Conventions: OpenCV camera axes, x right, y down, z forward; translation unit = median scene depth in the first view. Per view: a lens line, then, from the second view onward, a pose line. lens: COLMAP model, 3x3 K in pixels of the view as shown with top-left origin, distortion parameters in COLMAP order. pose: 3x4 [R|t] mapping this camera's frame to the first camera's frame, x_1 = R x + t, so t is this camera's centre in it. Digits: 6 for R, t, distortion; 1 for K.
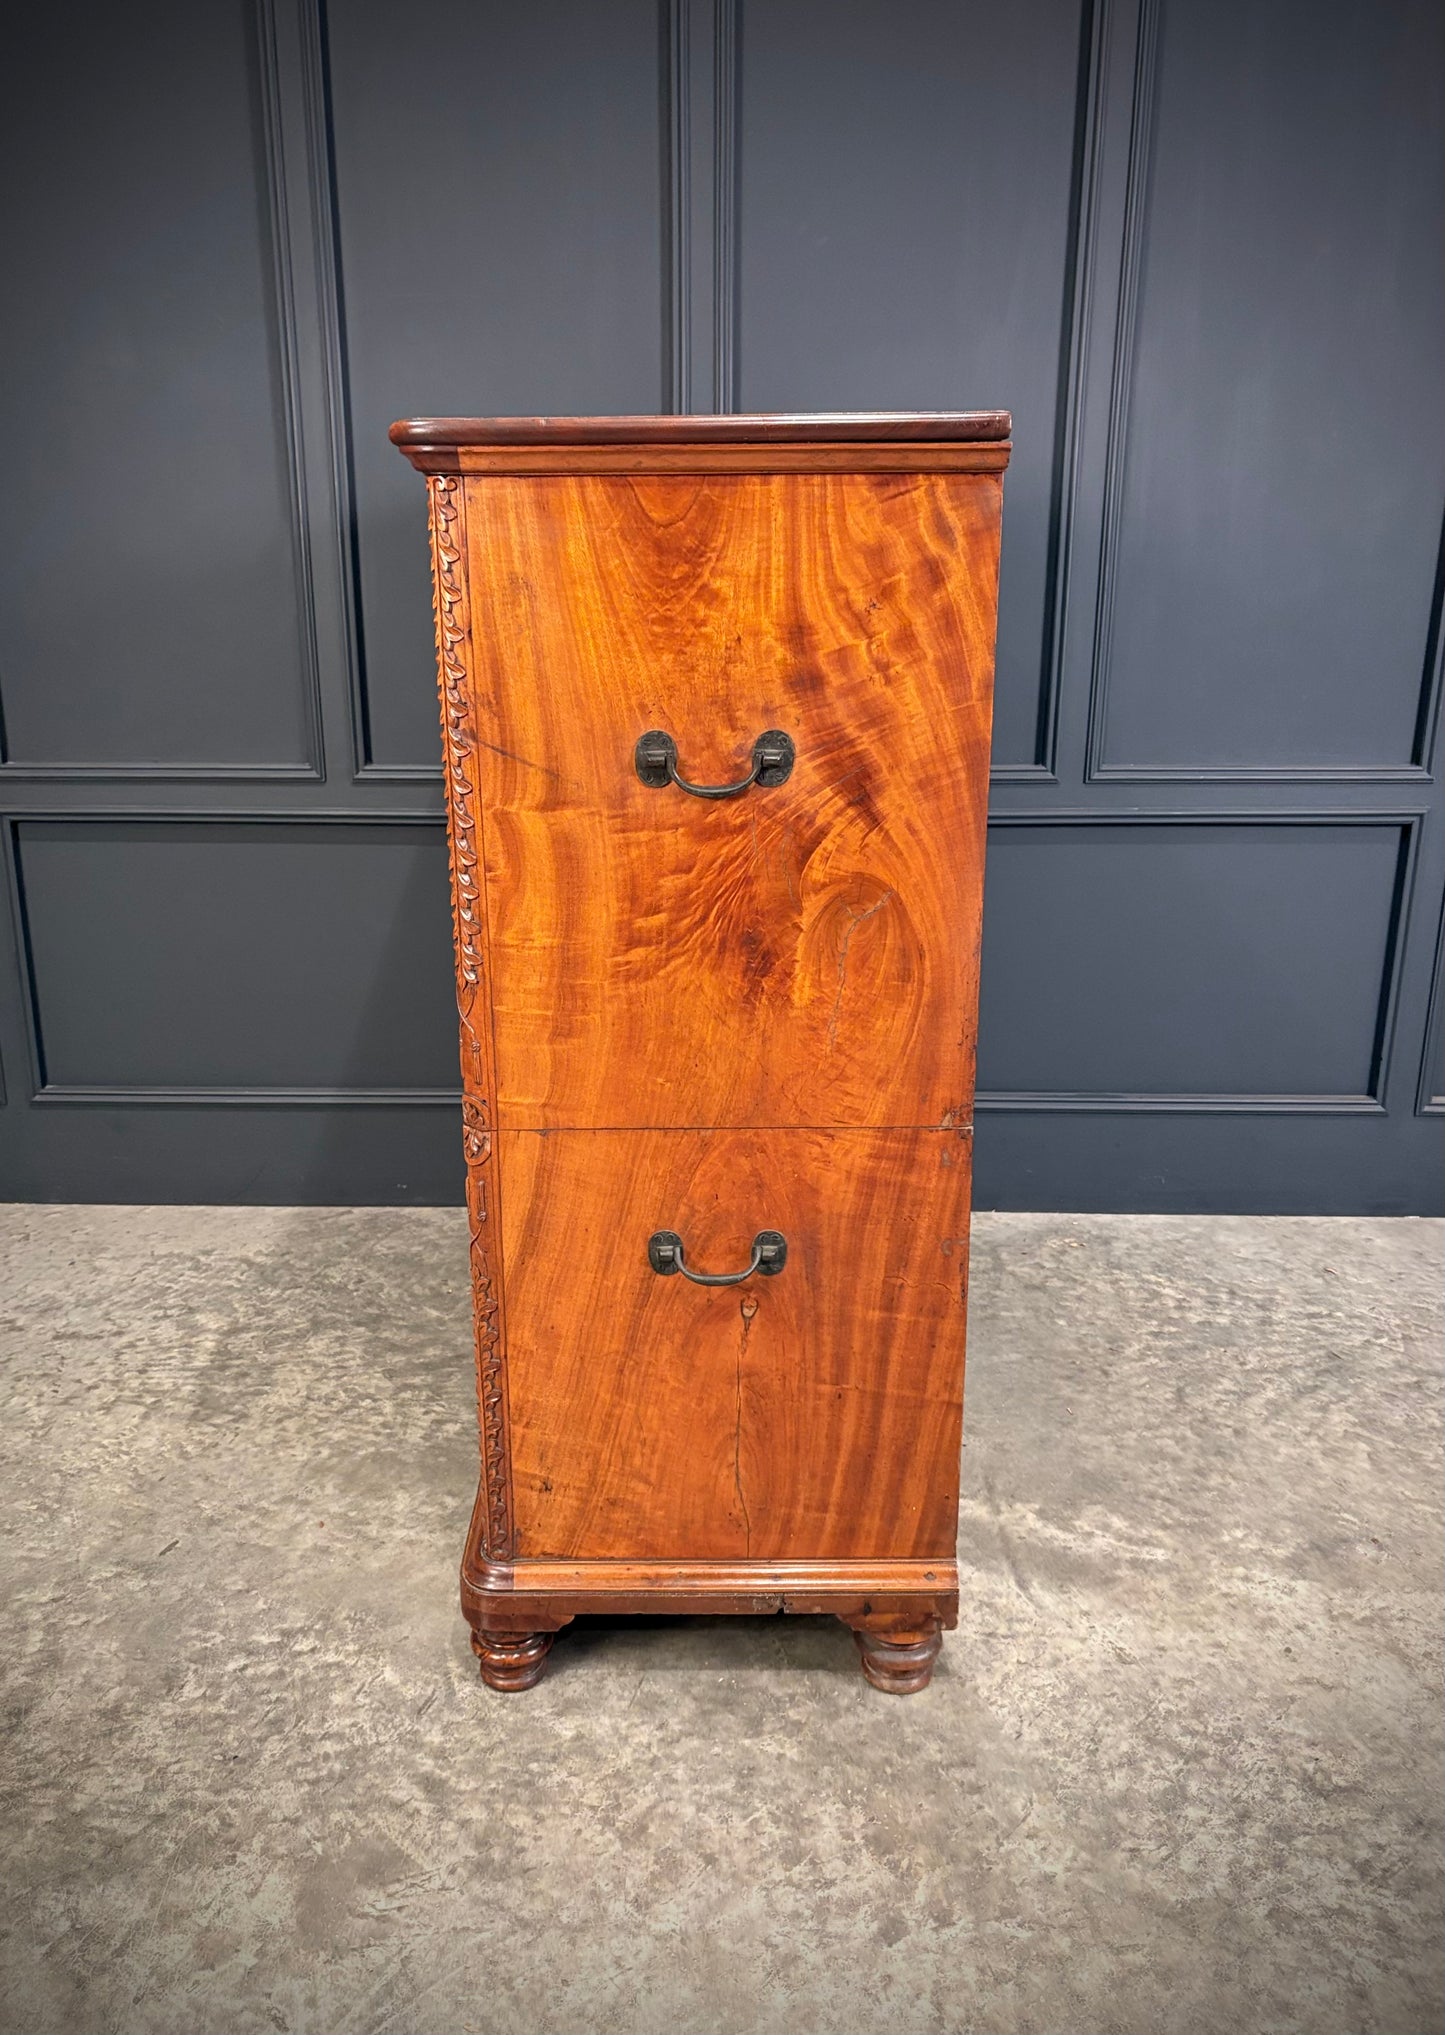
lens RADIAL K [[1595.1, 0, 670.1], [0, 1595.1, 1014.0], [0, 0, 1]] dist [0.047272, -0.048342]
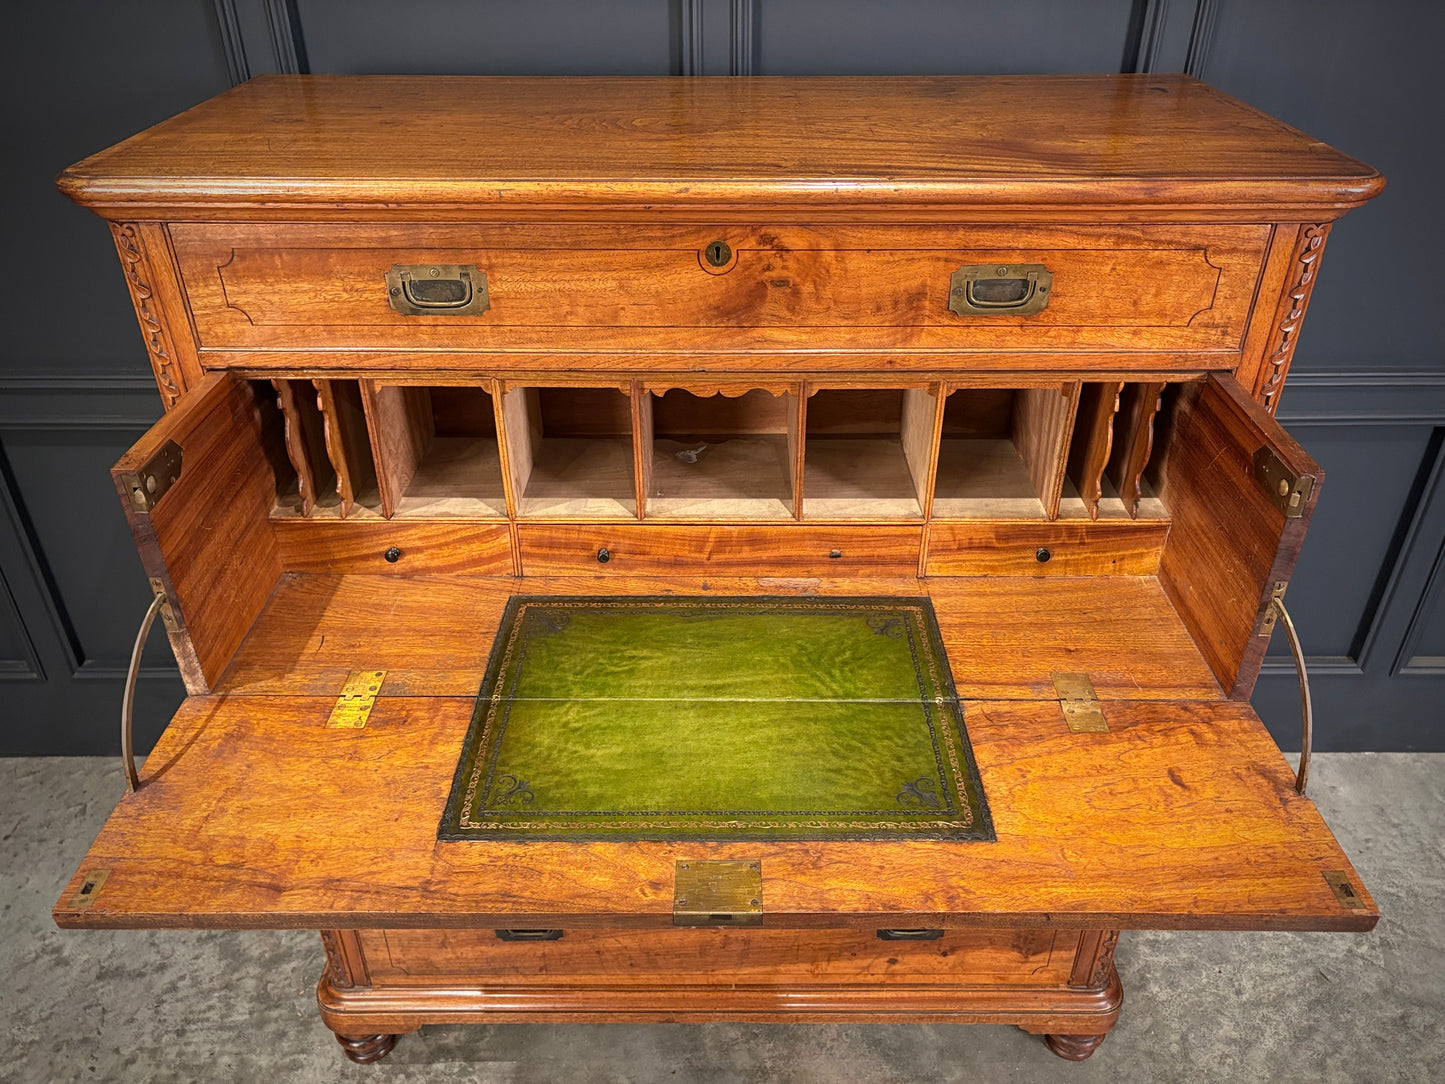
lens RADIAL K [[1105.6, 0, 724.8], [0, 1105.6, 553.5], [0, 0, 1]] dist [0.041807, -0.040691]
pose [[0.999363, -0.017121, 0.031311, 0.001317], [0.007799, 0.960970, 0.276542, -0.320914], [-0.034824, -0.276121, 0.960492, 0.468371]]
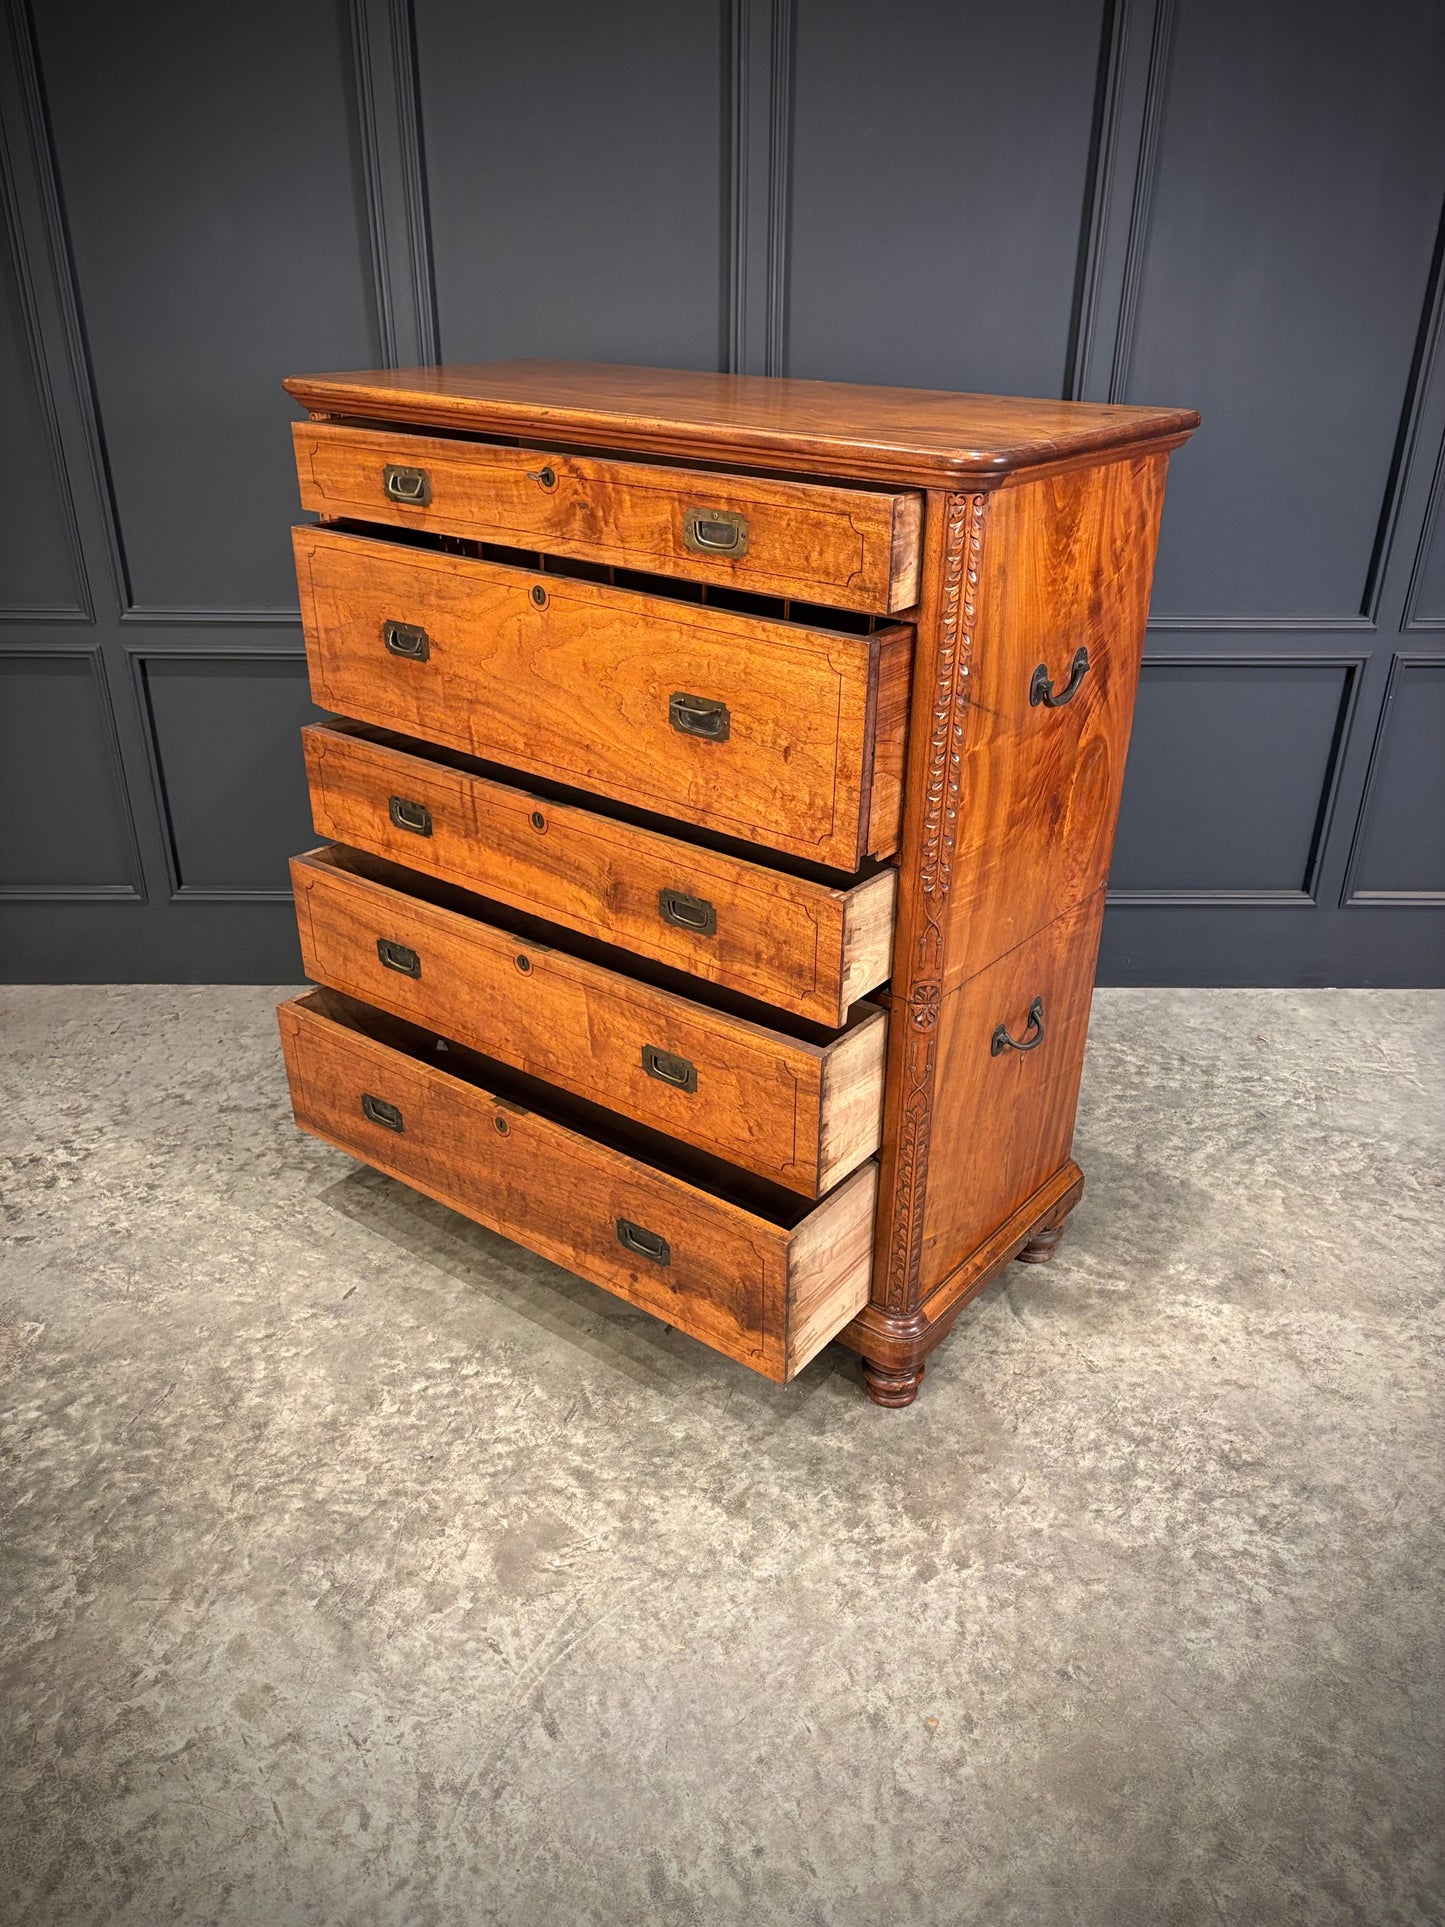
lens RADIAL K [[1474.4, 0, 724.0], [0, 1474.4, 981.6], [0, 0, 1]] dist [0.041807, -0.040691]
pose [[0.999076, -0.008226, 0.042194, -0.063816], [0.000318, 0.982910, 0.184088, -0.124742], [-0.042988, -0.183904, 0.982004, -0.116844]]
